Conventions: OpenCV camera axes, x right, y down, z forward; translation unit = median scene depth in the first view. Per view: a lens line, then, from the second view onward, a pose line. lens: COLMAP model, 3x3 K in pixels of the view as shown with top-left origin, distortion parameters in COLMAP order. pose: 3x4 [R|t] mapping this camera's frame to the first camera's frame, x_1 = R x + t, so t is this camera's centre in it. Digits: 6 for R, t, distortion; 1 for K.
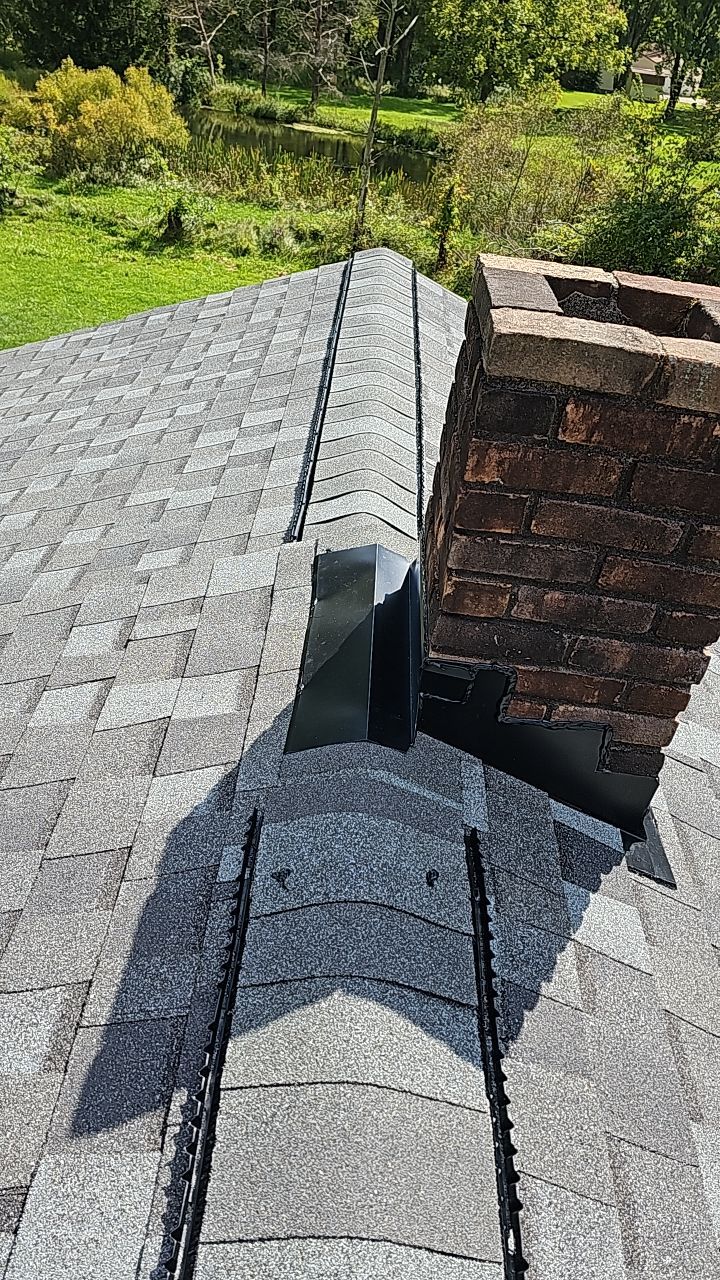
lens RADIAL K [[852.9, 0, 354.8], [0, 852.9, 651.5], [0, 0, 1]] dist [0.076064, -0.072508]
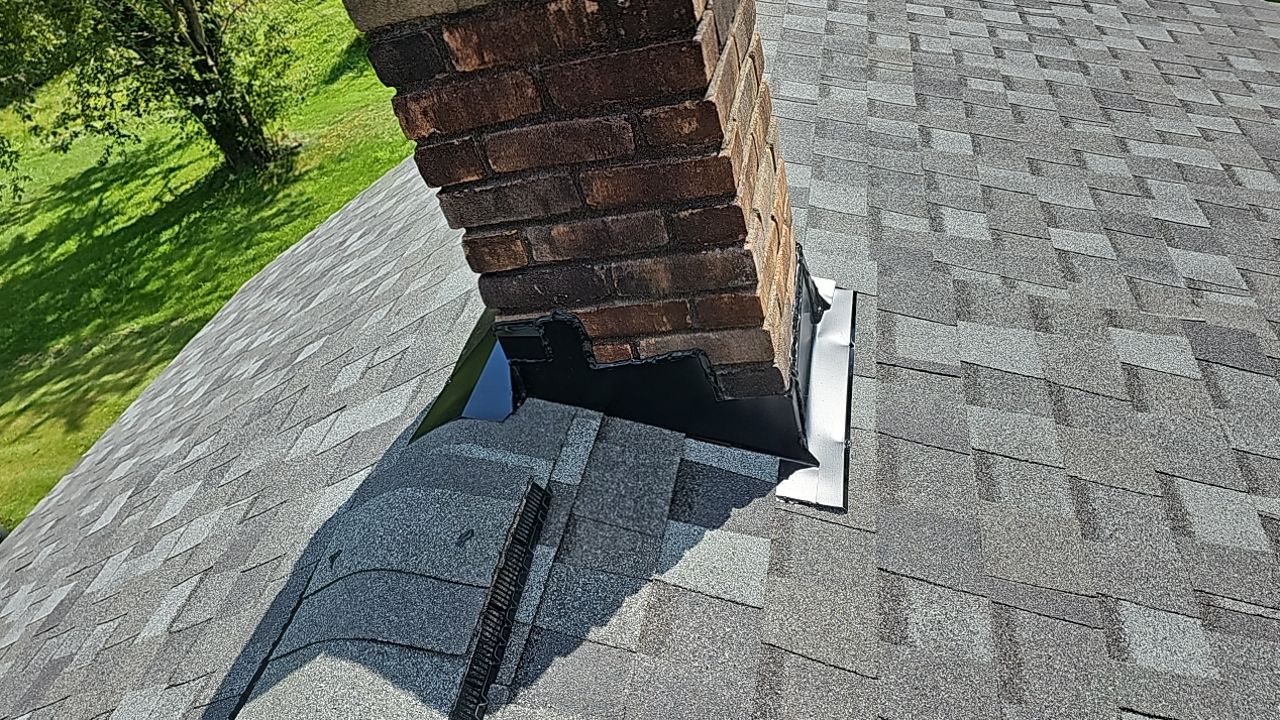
lens RADIAL K [[862.6, 0, 657.8], [0, 862.6, 378.5], [0, 0, 1]] dist [0.071701, -0.063825]
pose [[0.914409, -0.206305, -0.348274, 0.623880], [0.212286, 0.976974, -0.021356, 0.138125], [0.344660, -0.054406, 0.937150, 0.126427]]
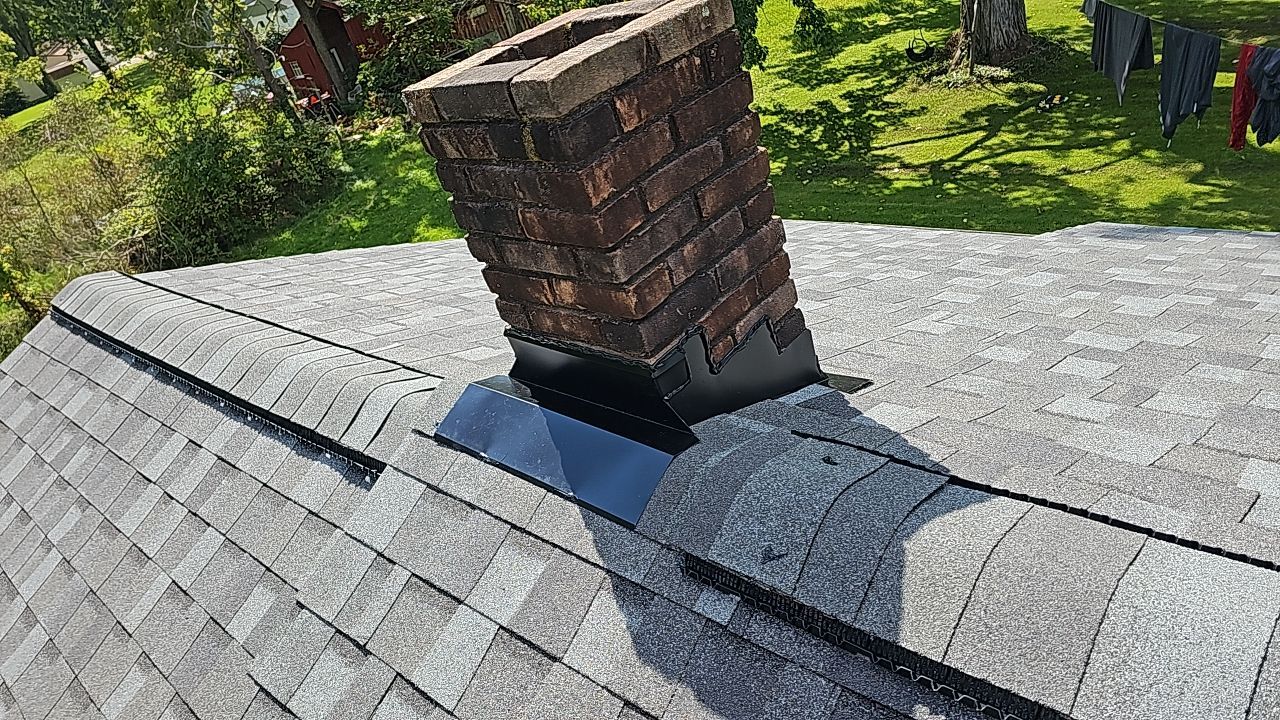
lens RADIAL K [[851.5, 0, 644.1], [0, 851.5, 383.9], [0, 0, 1]] dist [0.095644, -0.103729]
pose [[0.559974, -0.660145, 0.500638, -0.510583], [0.733130, 0.676294, 0.071745, -0.066512], [-0.385940, 0.326858, 0.862678, 0.061909]]
